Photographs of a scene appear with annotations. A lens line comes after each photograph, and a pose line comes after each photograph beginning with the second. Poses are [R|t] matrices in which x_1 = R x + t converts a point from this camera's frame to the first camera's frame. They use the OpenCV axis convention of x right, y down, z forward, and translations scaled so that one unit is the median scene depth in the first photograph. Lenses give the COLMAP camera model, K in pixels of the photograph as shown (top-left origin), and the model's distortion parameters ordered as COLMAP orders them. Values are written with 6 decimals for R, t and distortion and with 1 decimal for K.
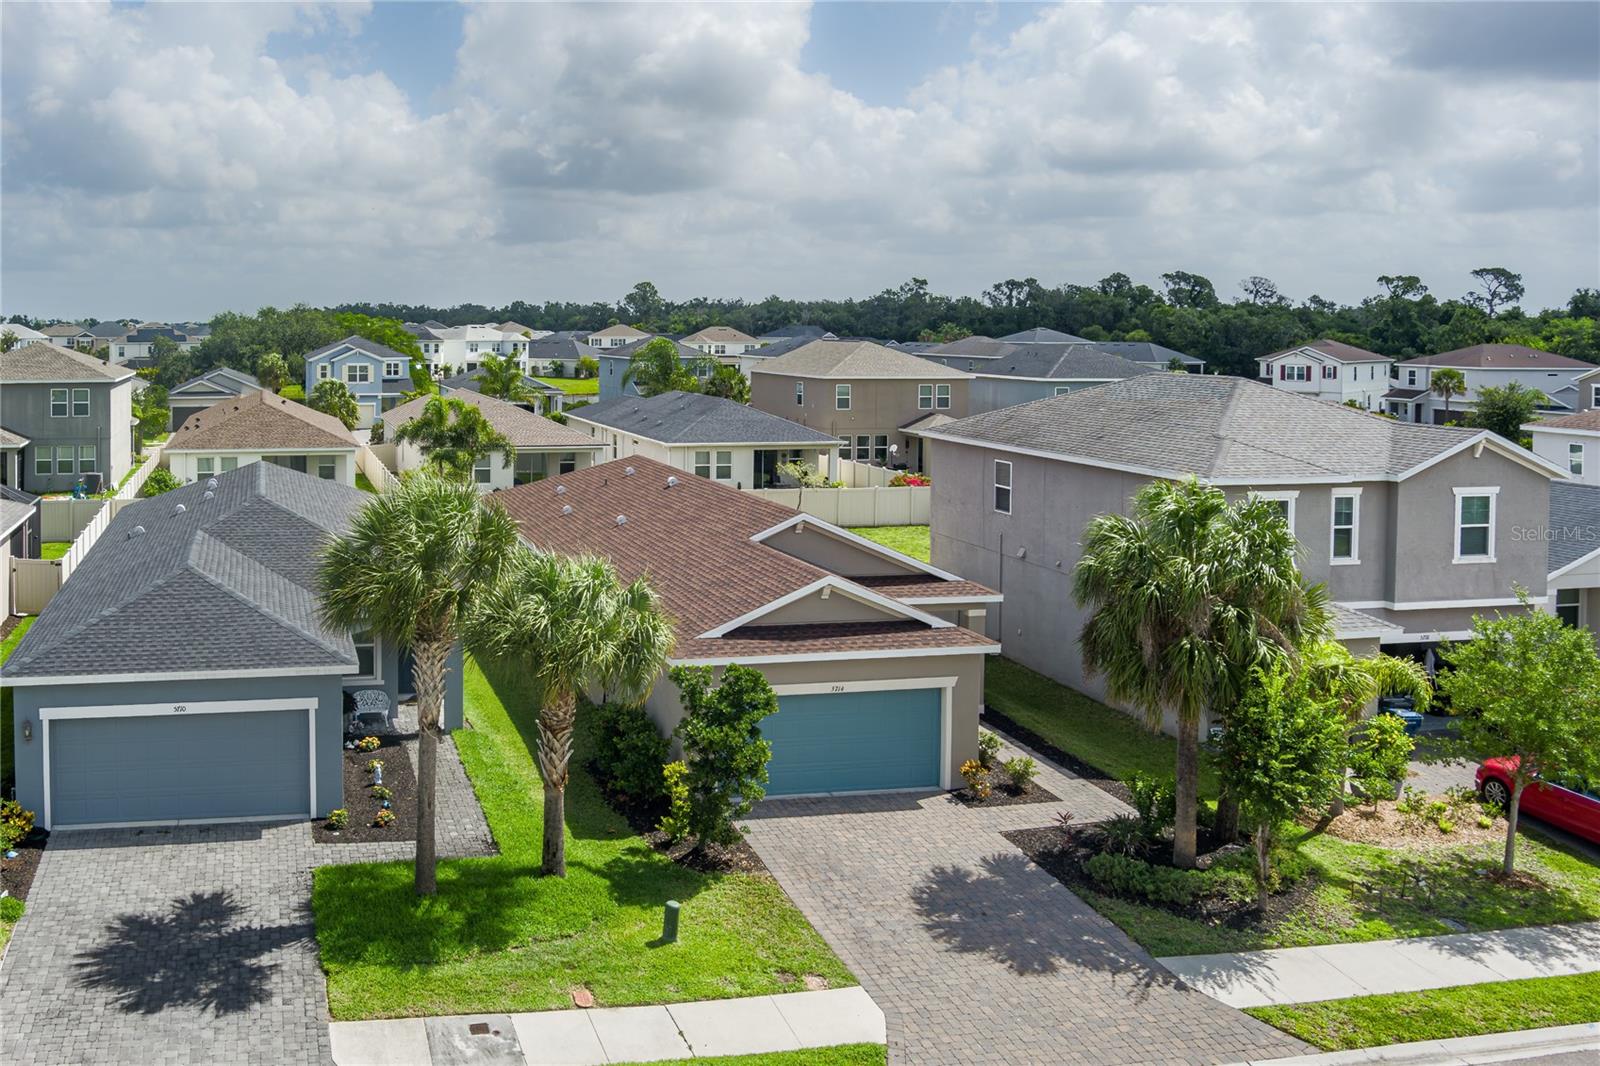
lens RADIAL K [[1853.0, 0, 623.4], [0, 1853.0, 529.2], [0, 0, 1]] dist [-0.116605, 0.032571]
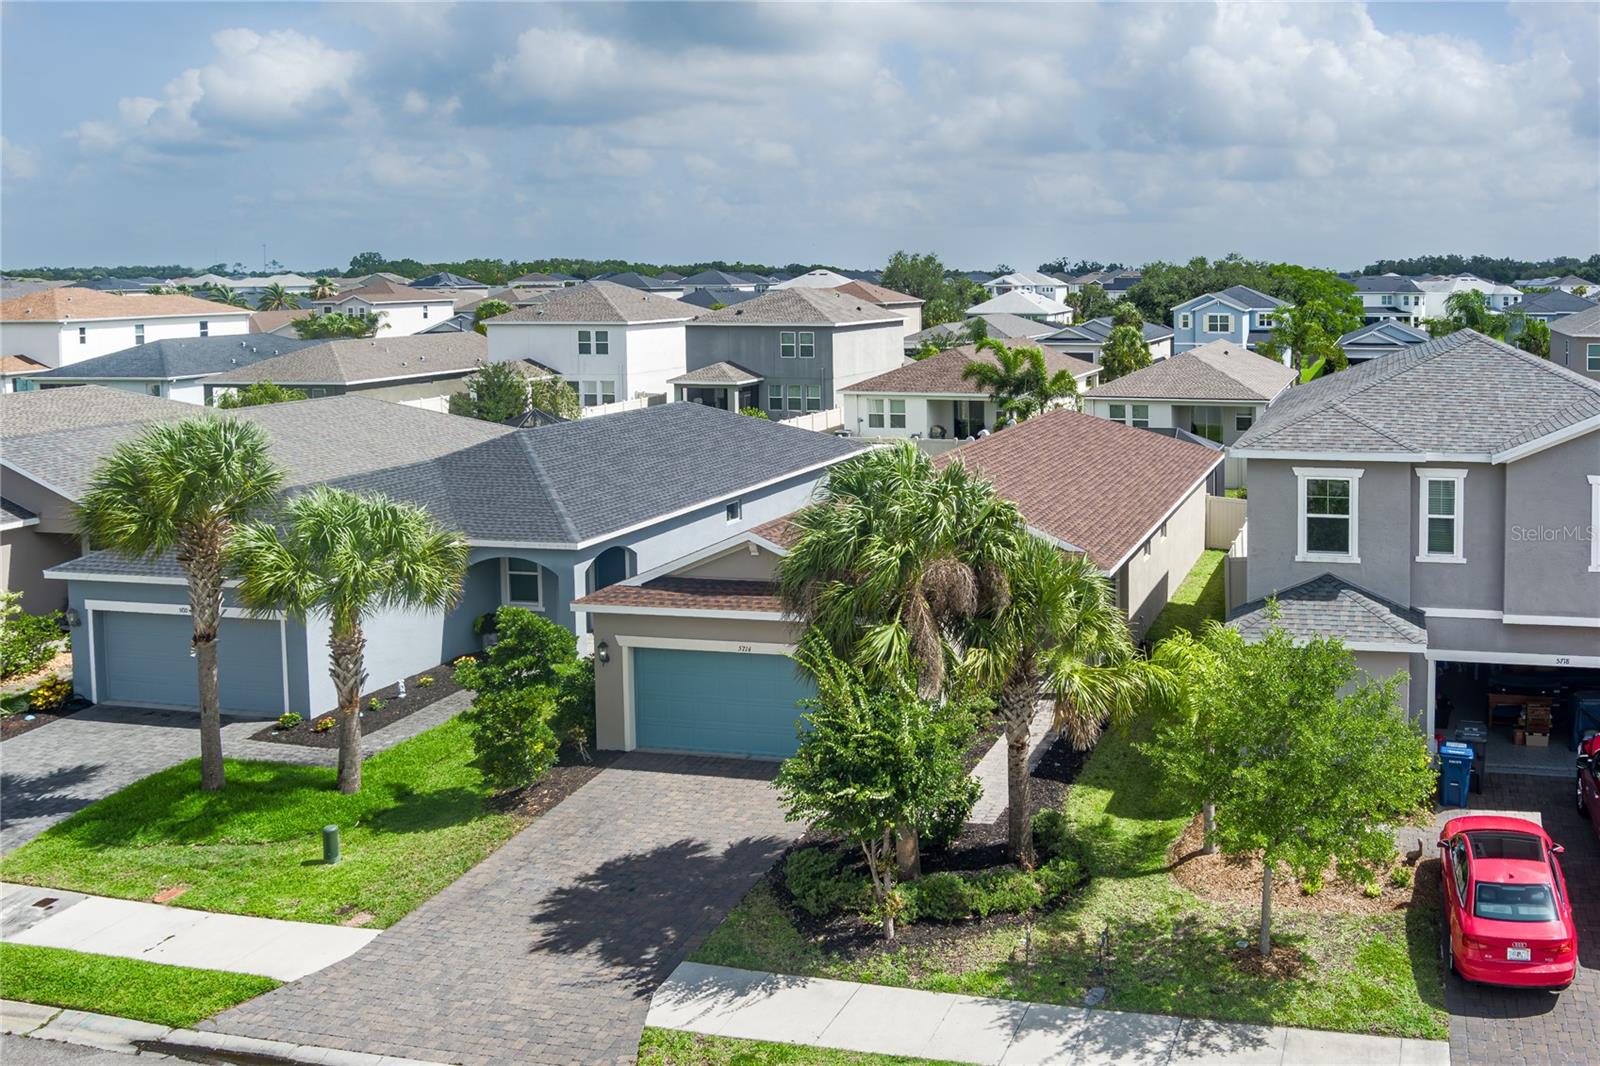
lens RADIAL K [[1813.5, 0, 899.4], [0, 1813.5, 535.2], [0, 0, 1]] dist [-0.109772, 0.030060]
pose [[0.895353, 0.063400, -0.440821, 0.533043], [-0.048975, 0.997829, 0.044036, -0.016436], [0.442656, -0.017838, 0.896514, 0.165820]]
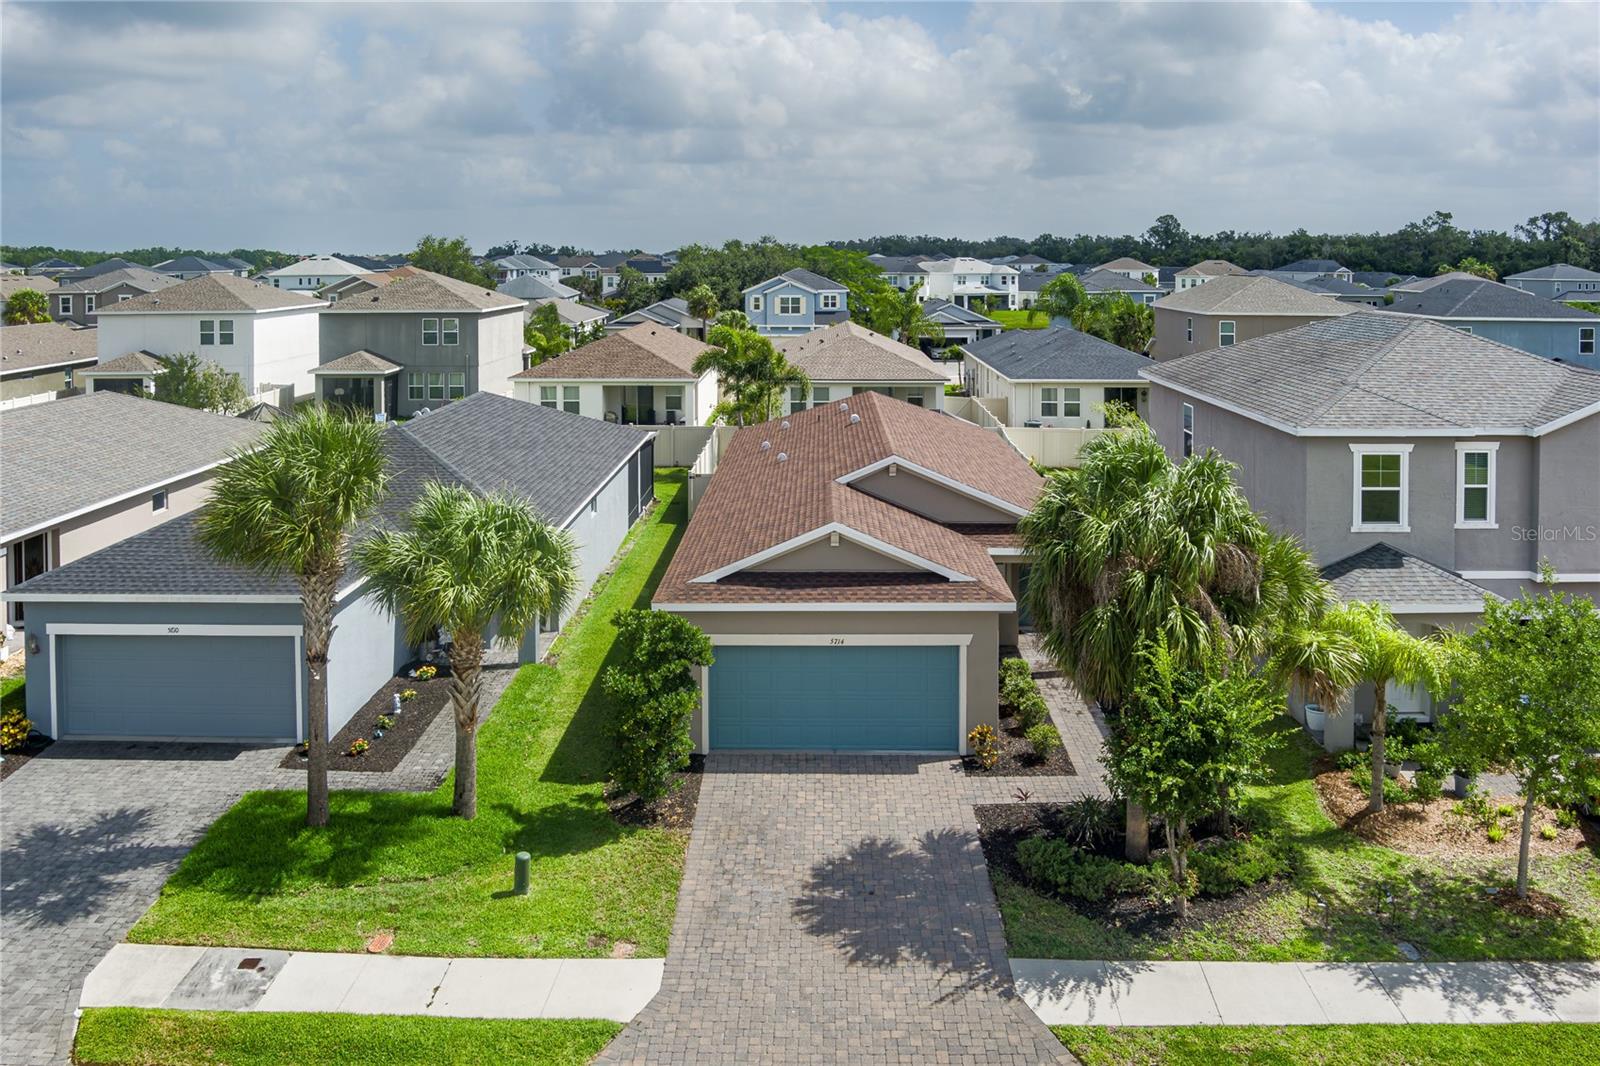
lens RADIAL K [[1831.4, 0, 741.0], [0, 1831.4, 480.7], [0, 0, 1]] dist [-0.110921, 0.005243]
pose [[0.972241, 0.027280, -0.232387, 0.250583], [-0.024633, 0.999595, 0.014284, -0.007381], [0.232682, -0.008163, 0.972519, 0.067784]]
